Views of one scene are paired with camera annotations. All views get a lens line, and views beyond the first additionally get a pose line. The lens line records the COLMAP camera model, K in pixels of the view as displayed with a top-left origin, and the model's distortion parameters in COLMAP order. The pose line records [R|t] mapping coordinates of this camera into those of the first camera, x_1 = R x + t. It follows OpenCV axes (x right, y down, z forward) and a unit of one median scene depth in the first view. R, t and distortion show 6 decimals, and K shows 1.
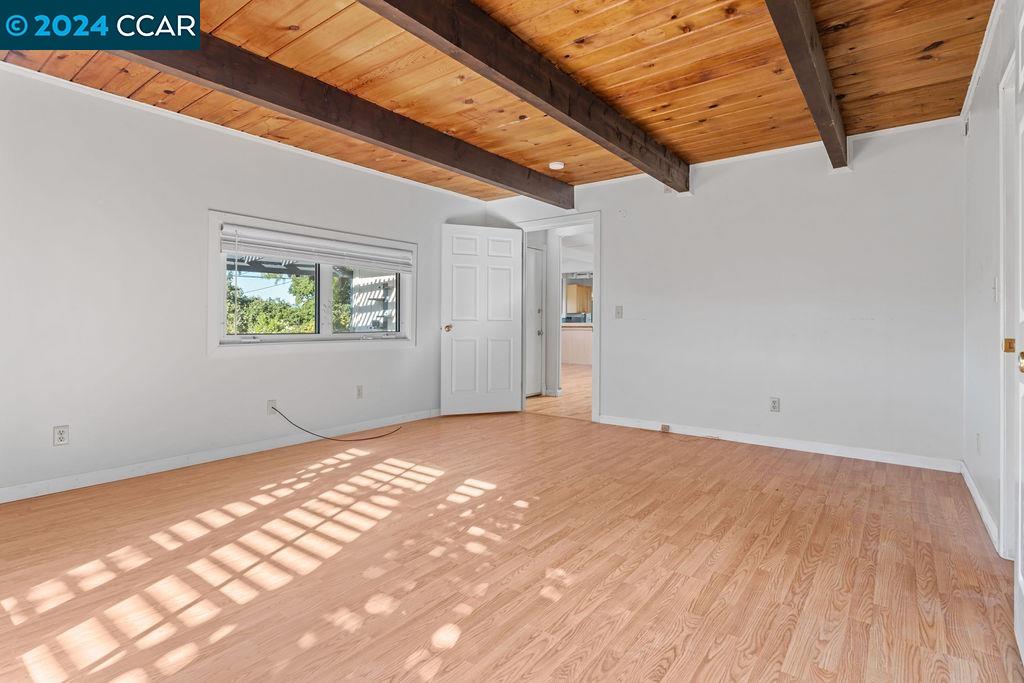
lens RADIAL K [[505.6, 0, 514.1], [0, 505.6, 332.6], [0, 0, 1]] dist [-0.003592, 0.000076]
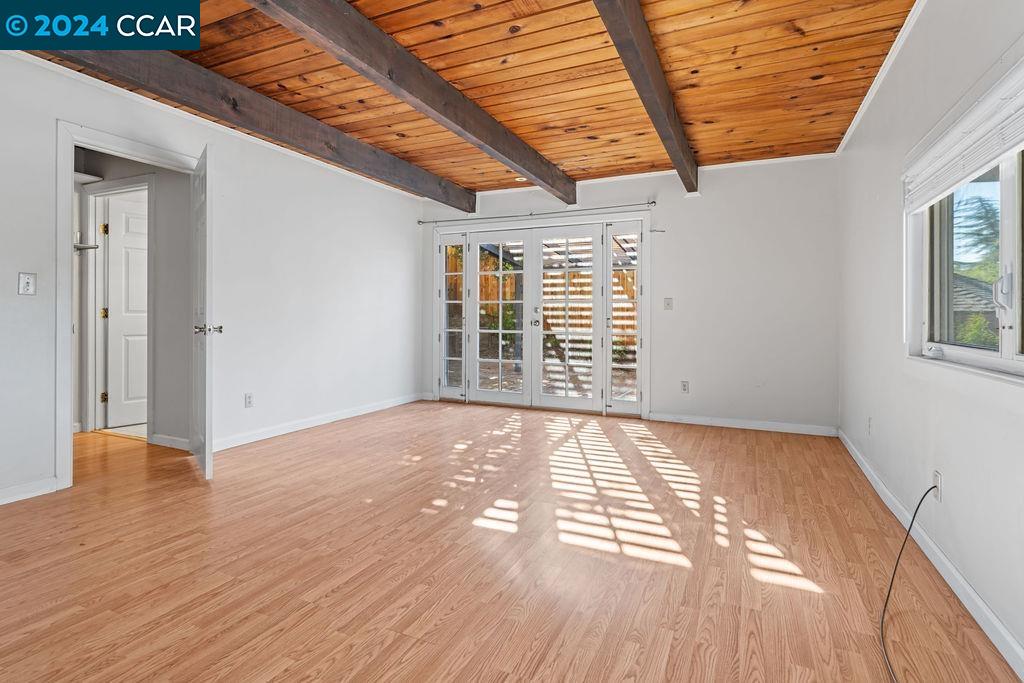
lens RADIAL K [[505.6, 0, 504.7], [0, 505.6, 312.0], [0, 0, 1]] dist [-0.003592, 0.000076]
pose [[-0.979278, -0.012432, -0.202139, 0.054203], [-0.014215, 0.999872, 0.007370, -0.022565], [0.202022, 0.010091, -0.979329, 1.215426]]
